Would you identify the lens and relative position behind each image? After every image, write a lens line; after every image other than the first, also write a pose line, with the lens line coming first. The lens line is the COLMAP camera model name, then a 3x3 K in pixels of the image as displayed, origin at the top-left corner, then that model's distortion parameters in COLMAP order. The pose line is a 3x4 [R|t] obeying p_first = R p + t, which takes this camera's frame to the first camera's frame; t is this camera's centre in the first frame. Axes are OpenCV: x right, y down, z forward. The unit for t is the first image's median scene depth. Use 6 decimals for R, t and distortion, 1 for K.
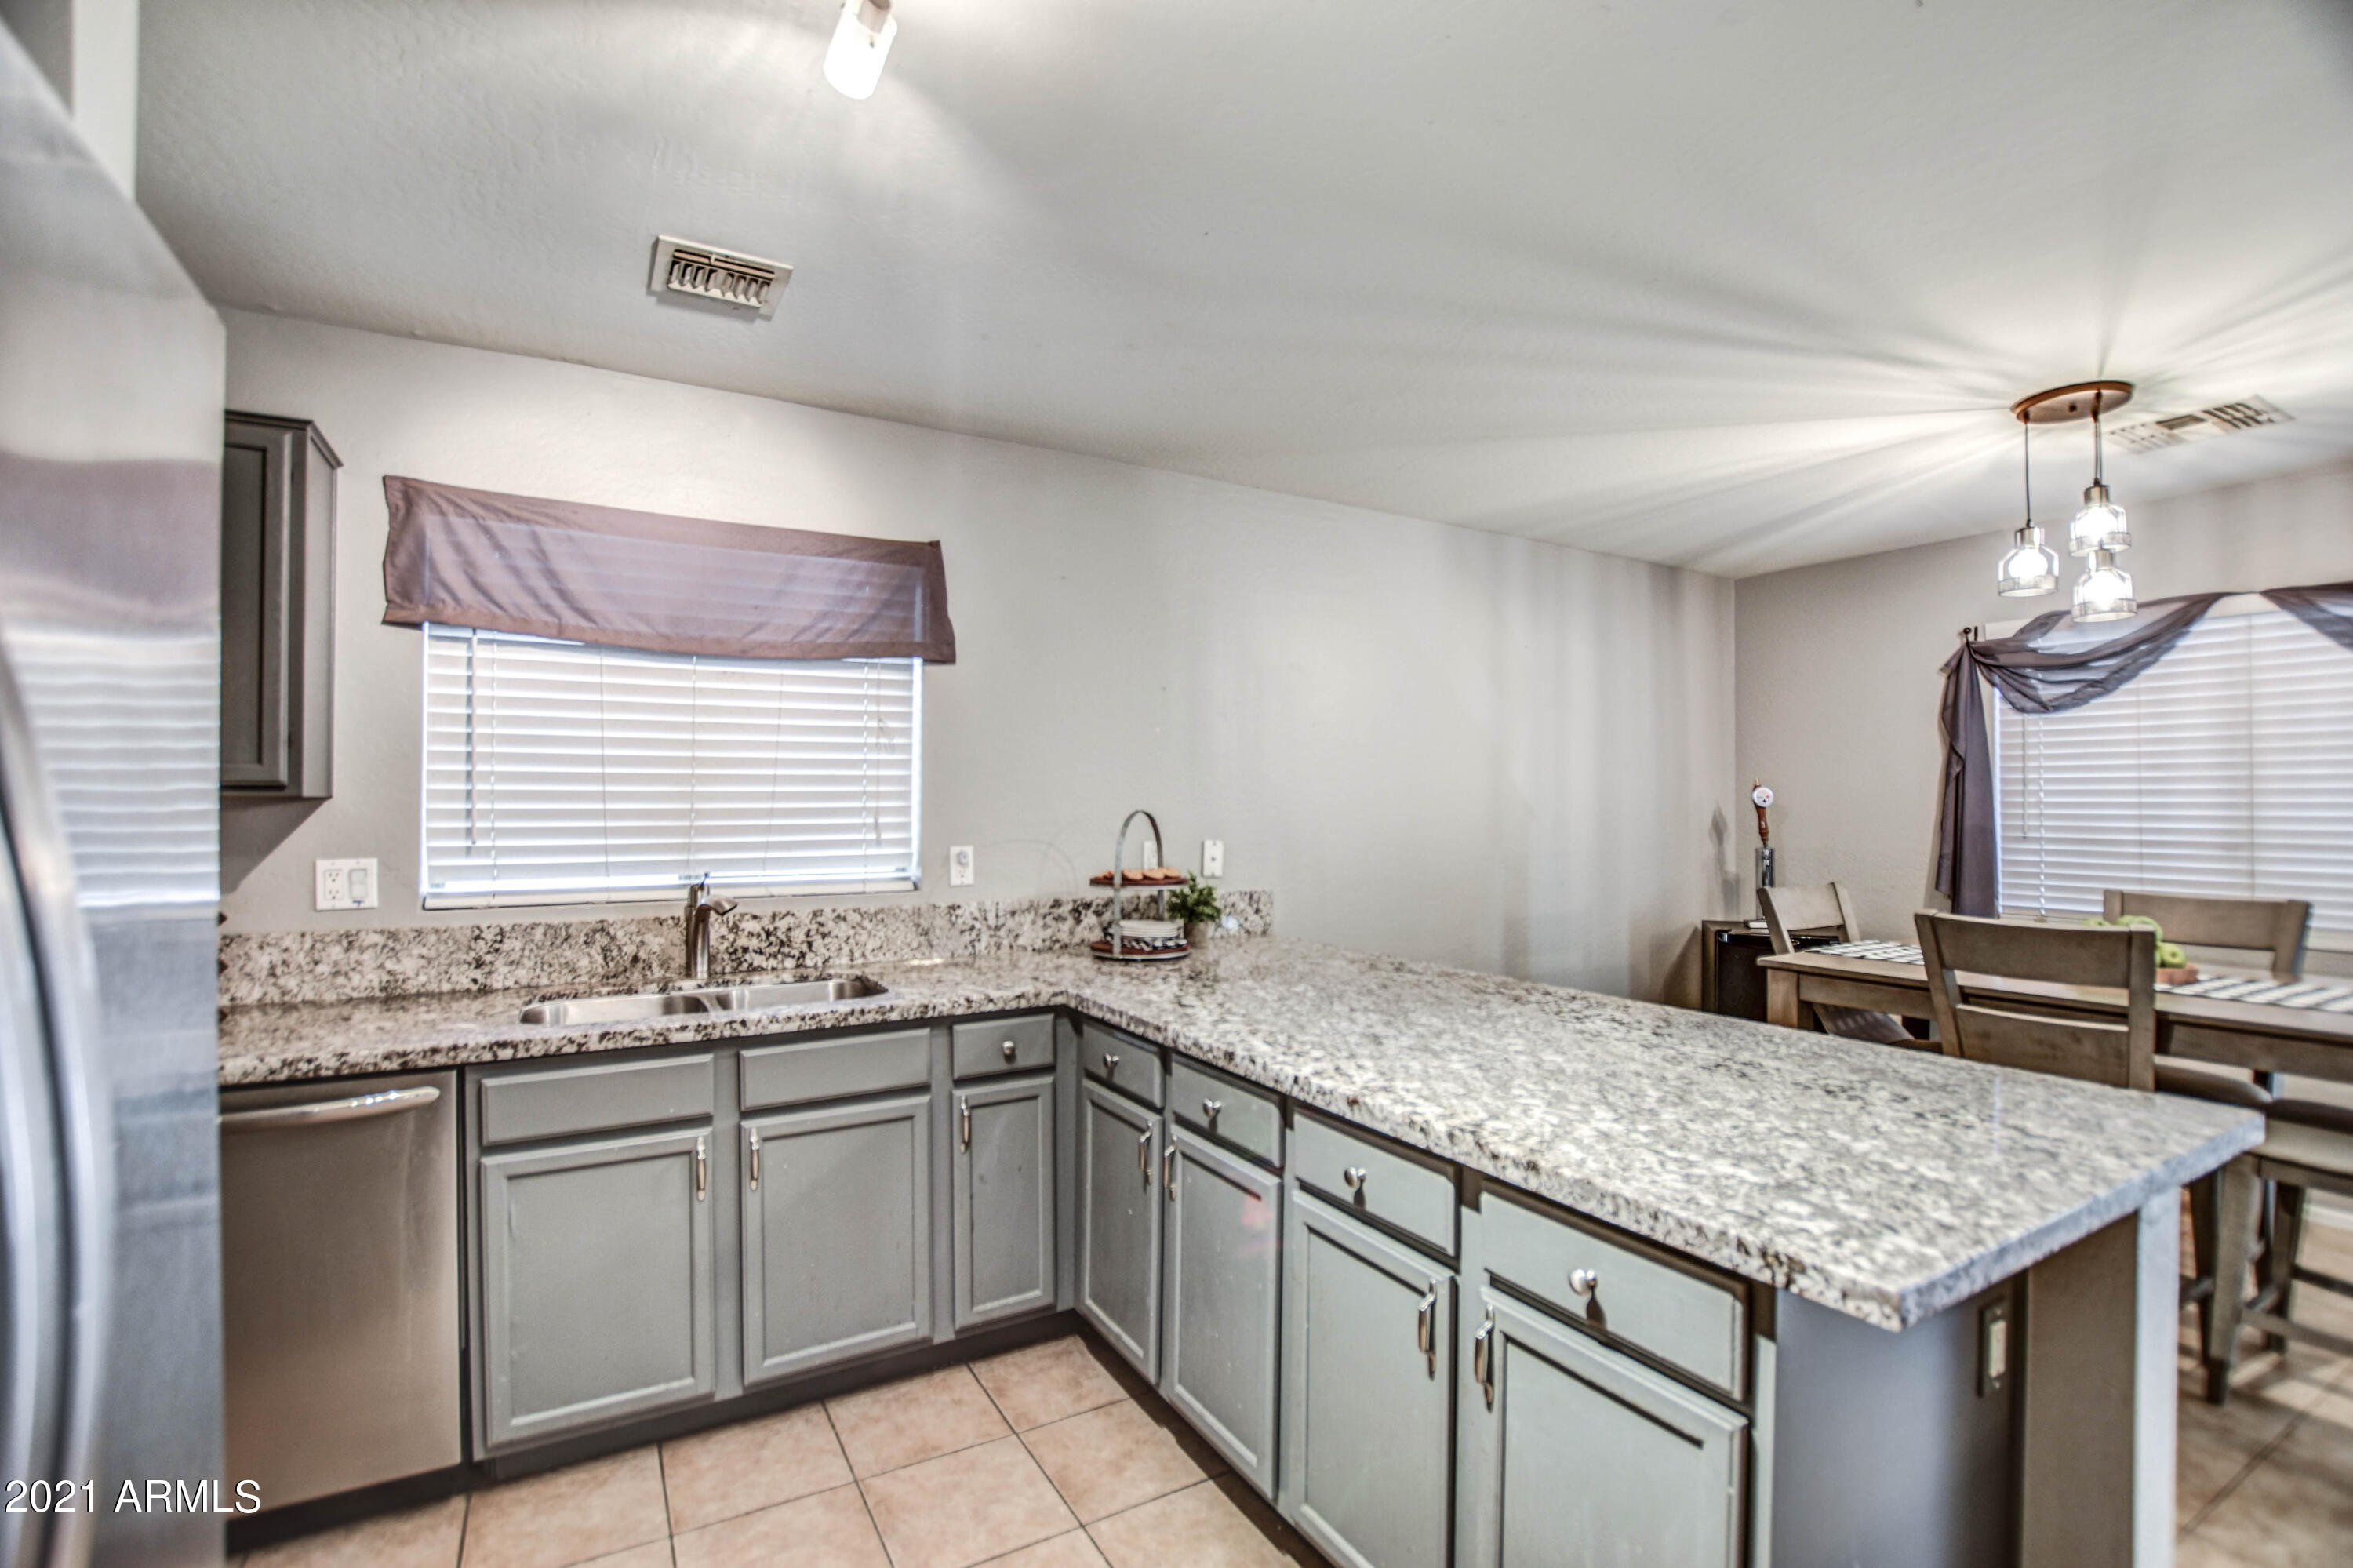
lens RADIAL K [[1041.4, 0, 1177.1], [0, 1041.4, 792.6], [0, 0, 1]] dist [-0.032309, 0.003669]
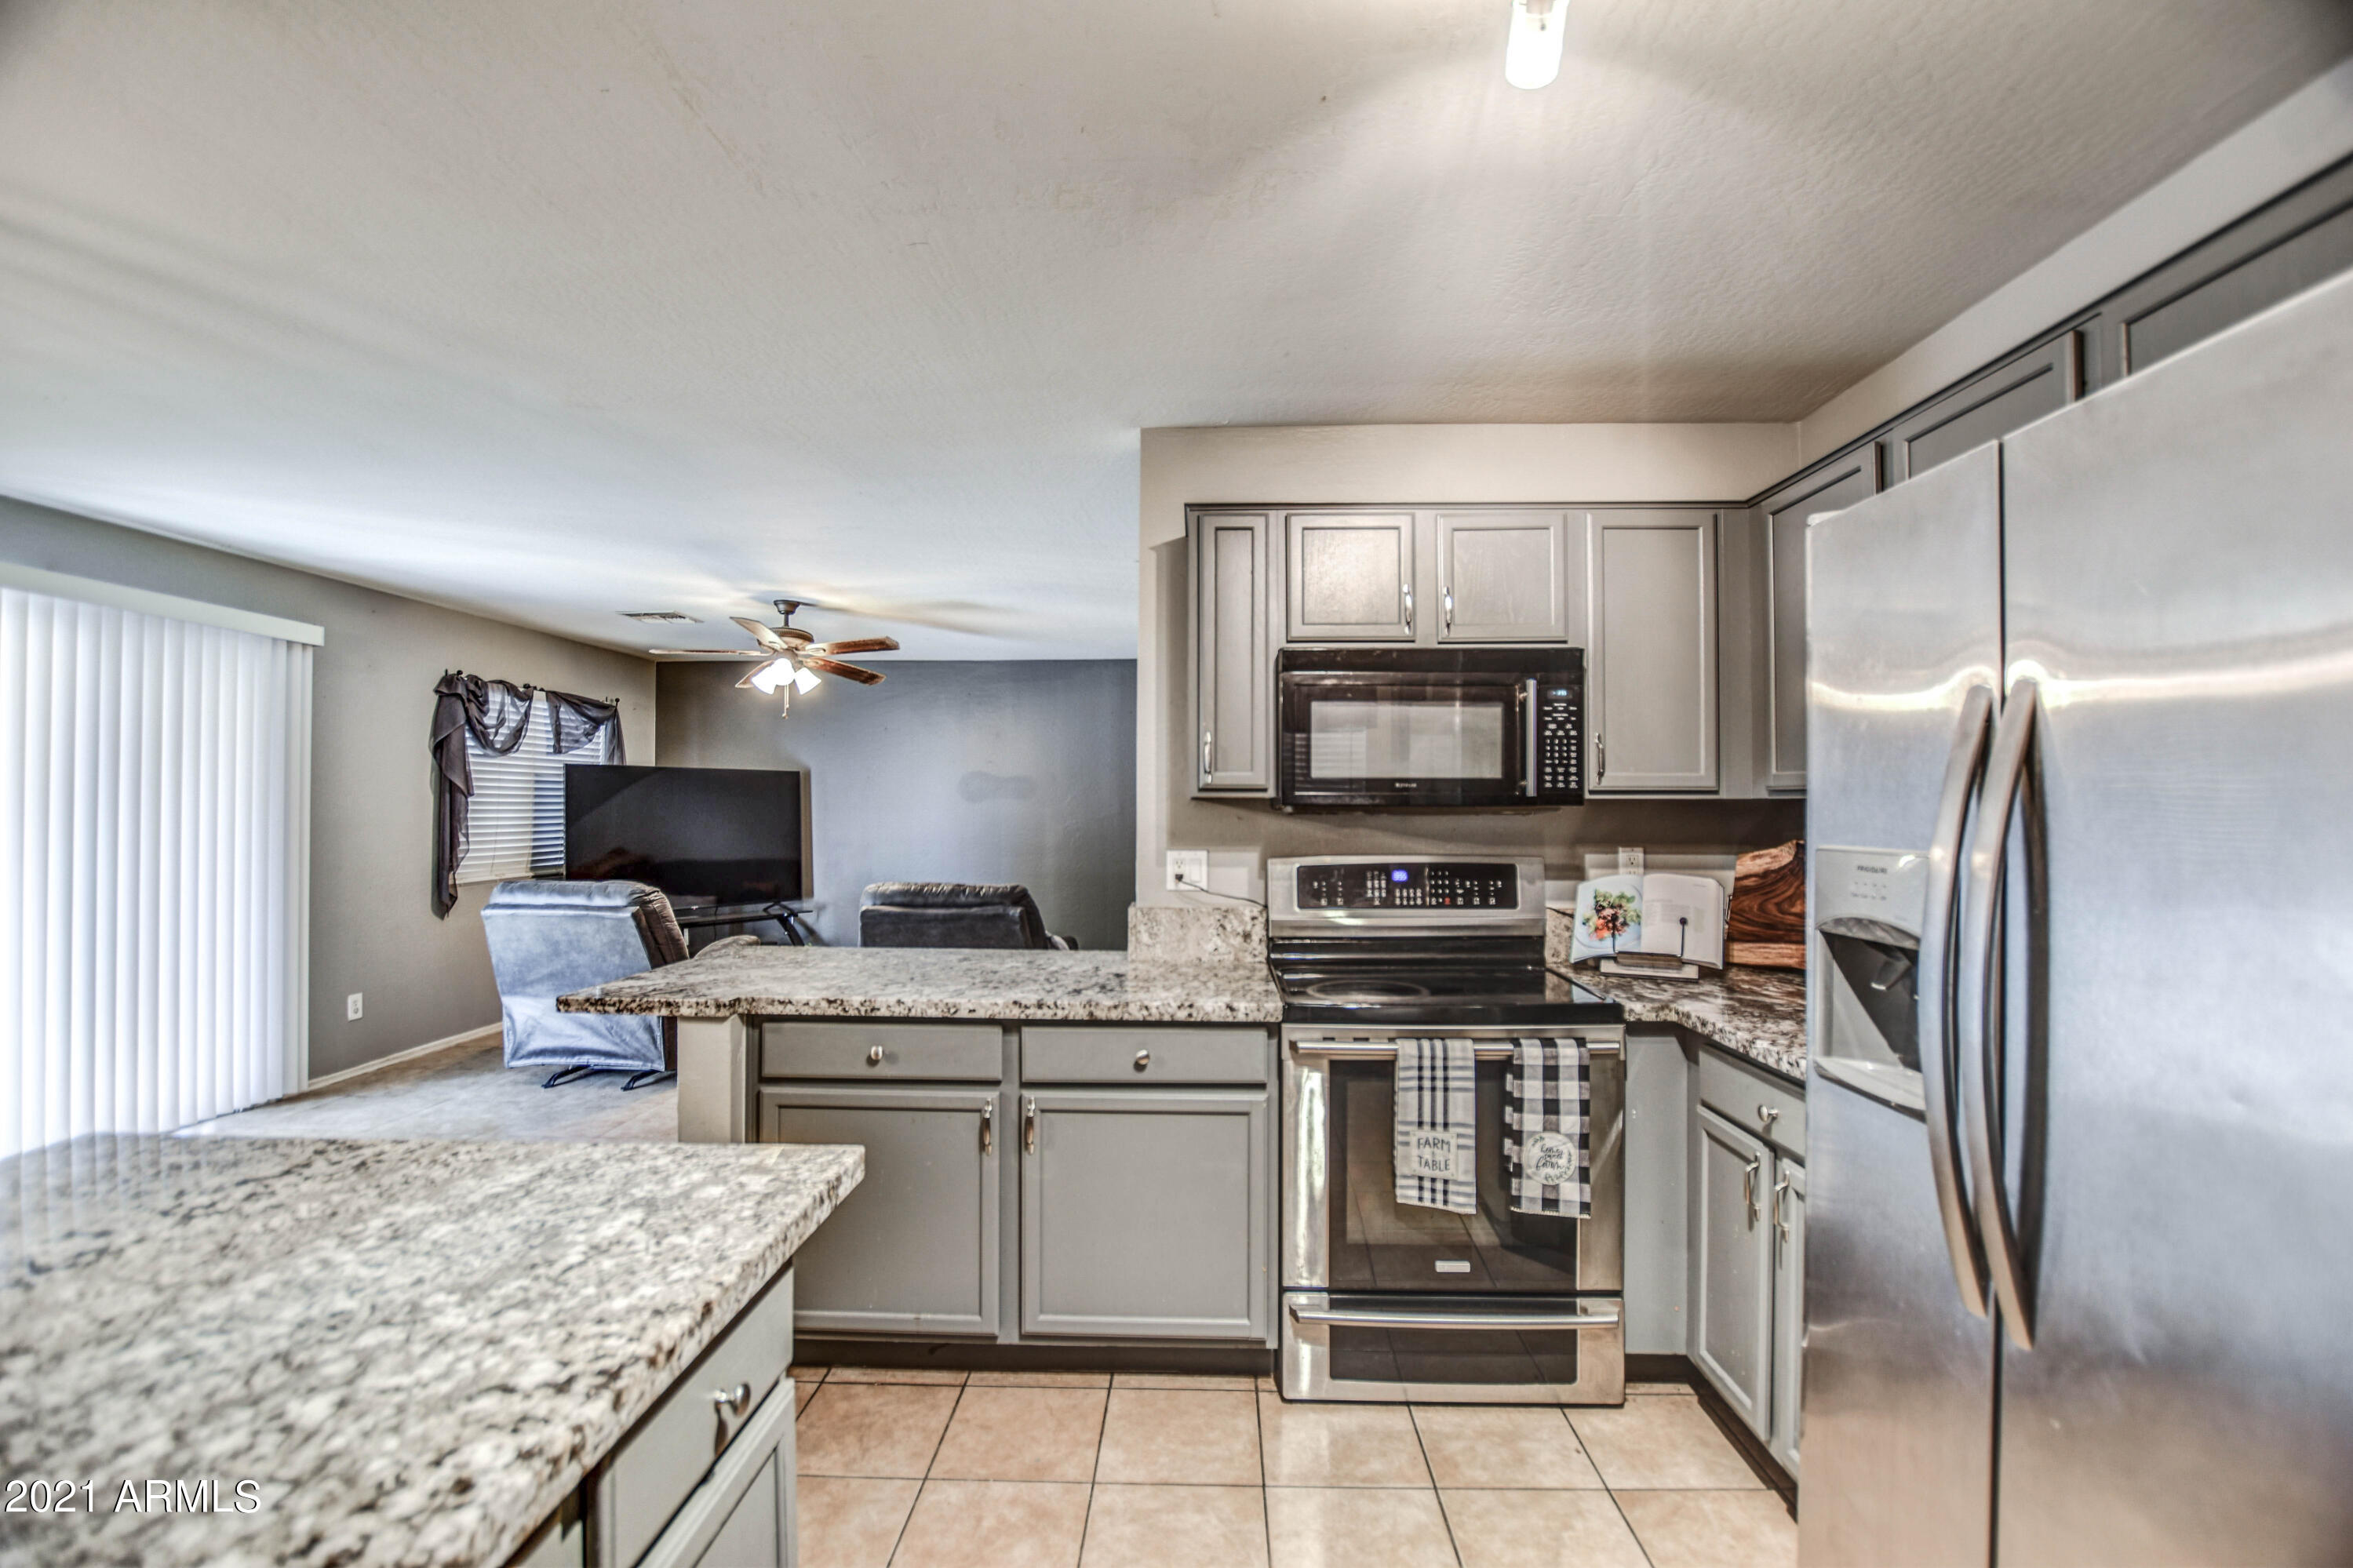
lens RADIAL K [[1041.3, 0, 1177.1], [0, 1041.3, 792.5], [0, 0, 1]] dist [-0.032309, 0.003669]
pose [[-0.848779, 0.004691, 0.528726, -0.153103], [-0.010424, 0.999618, -0.025603, 0.011454], [-0.528644, -0.027243, -0.848406, 0.729928]]
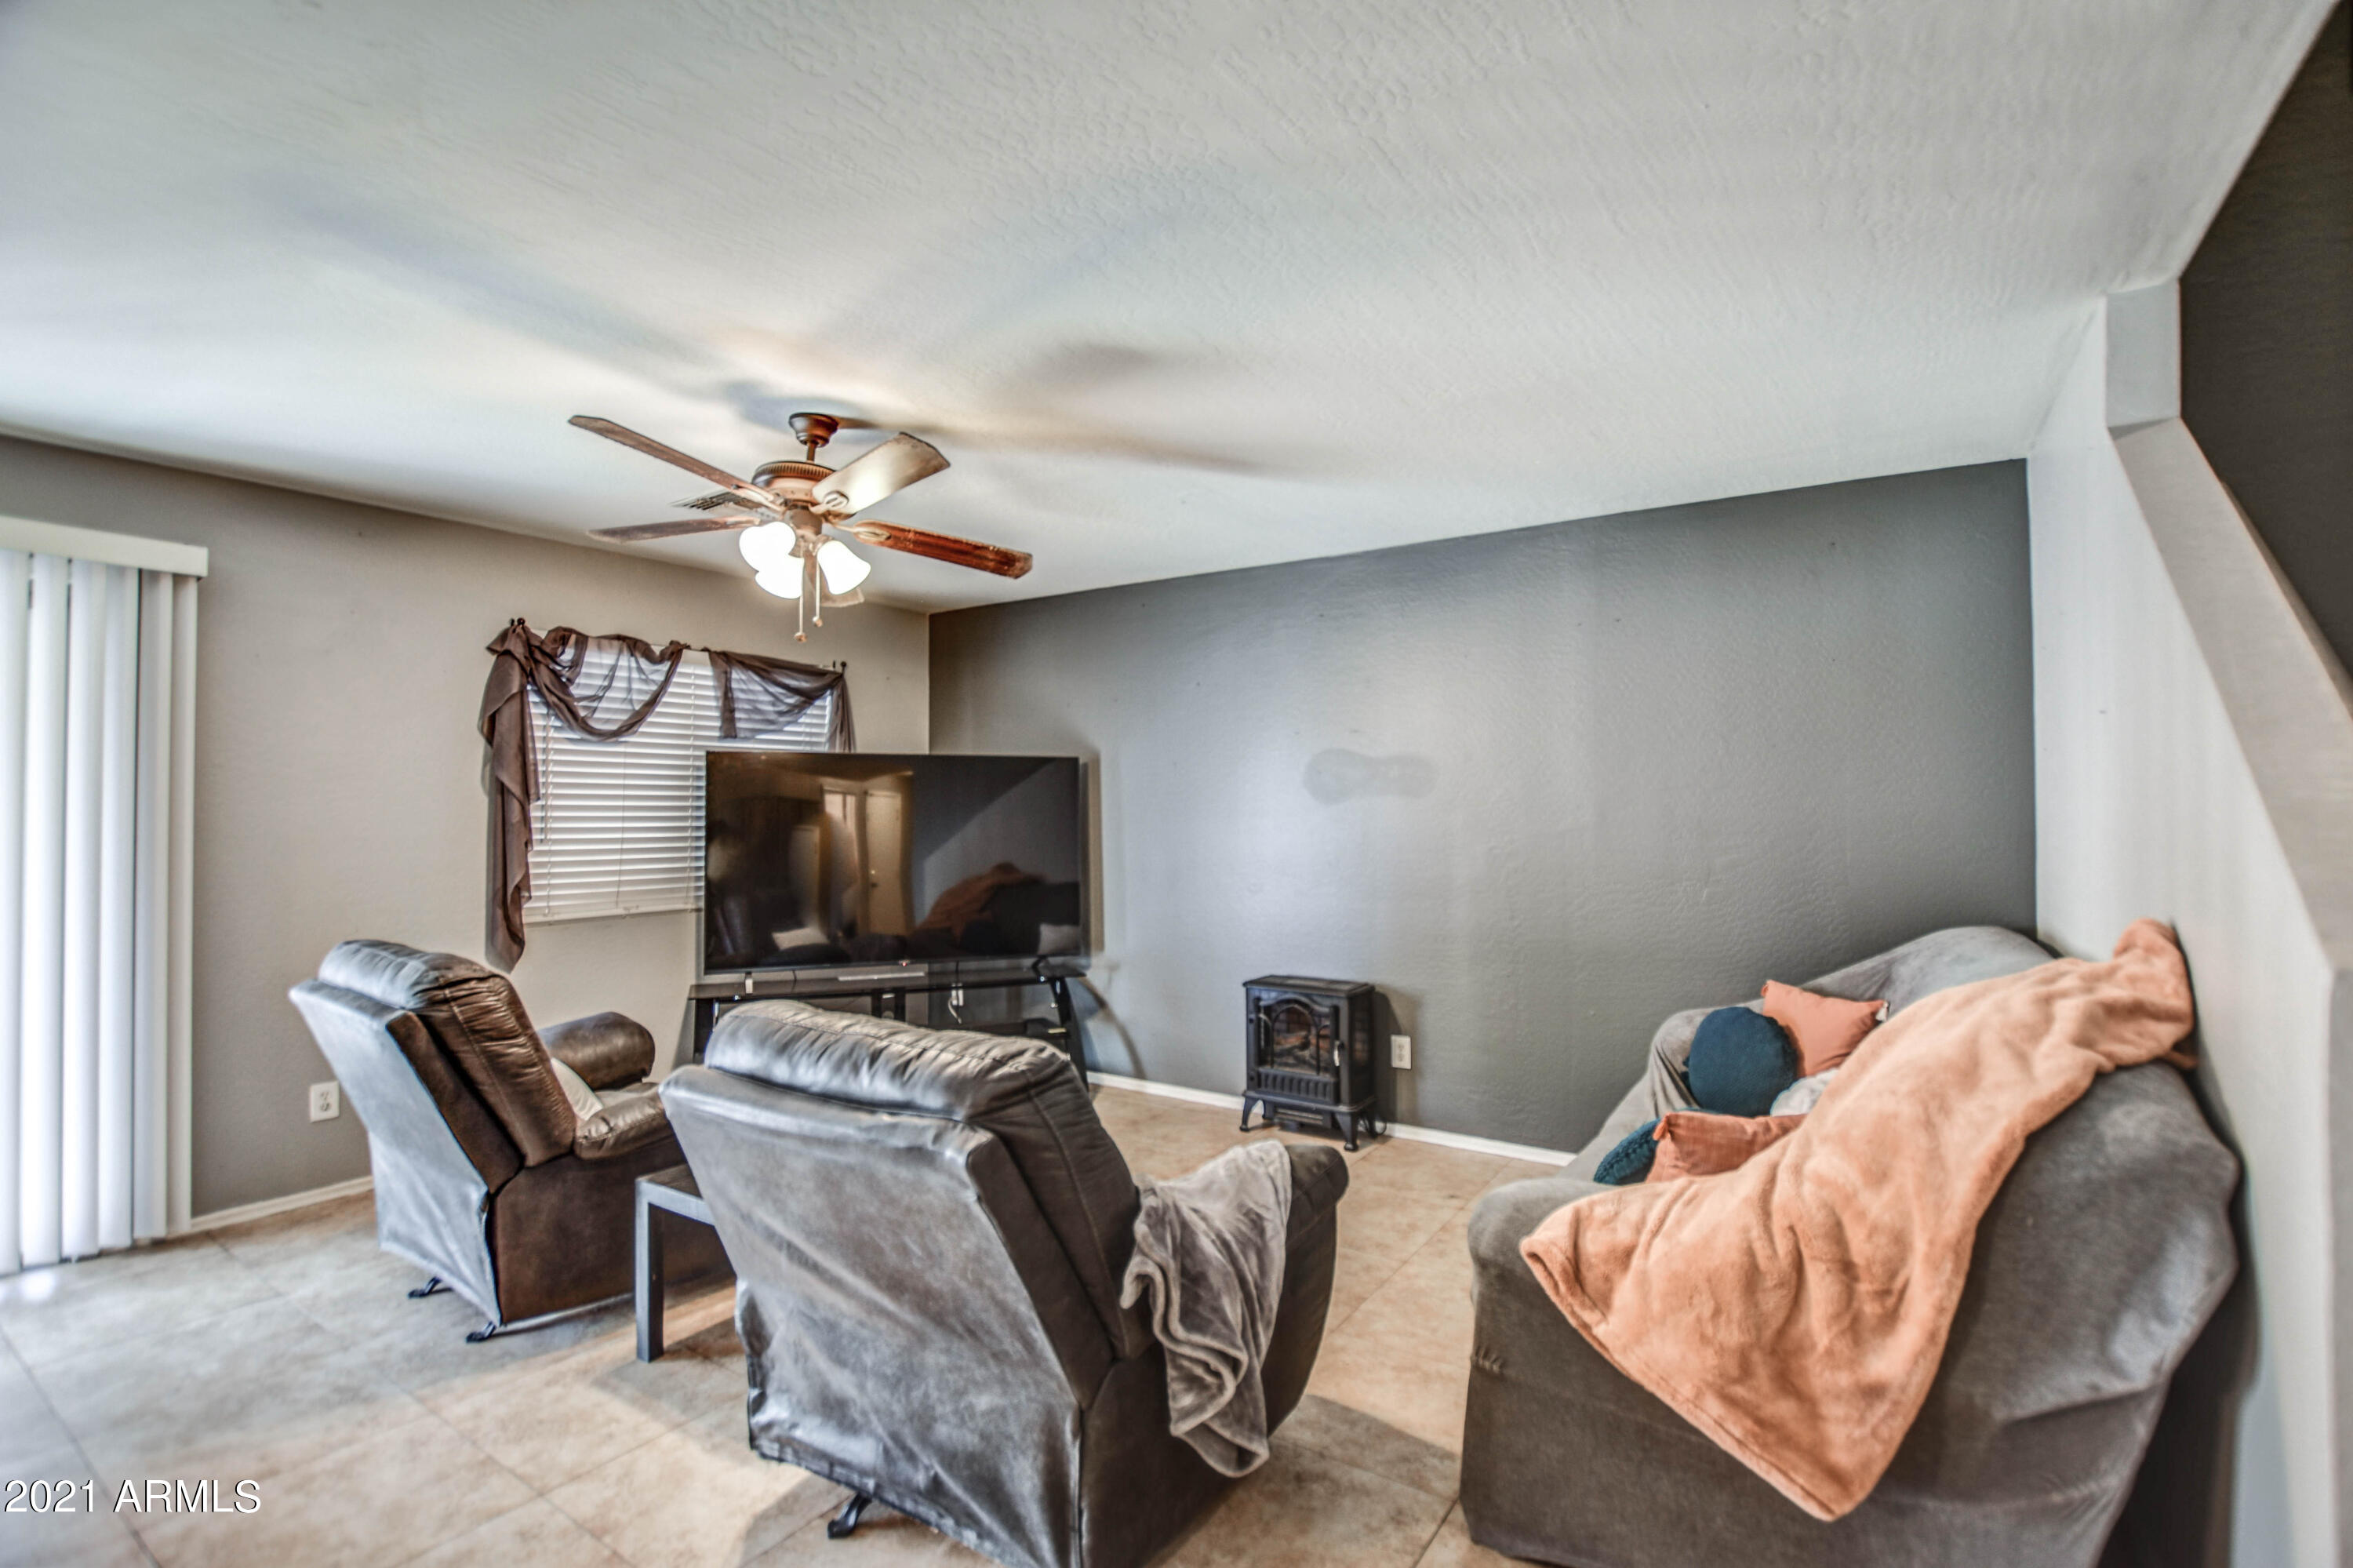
lens RADIAL K [[1051.6, 0, 1179.5], [0, 1051.6, 793.7], [0, 0, 1]] dist [-0.027467, 0.000479]
pose [[-0.439984, 0.011725, 0.897929, 0.493045], [-0.011977, 0.999749, -0.018923, -0.010318], [-0.897926, -0.019081, -0.439733, -0.549410]]
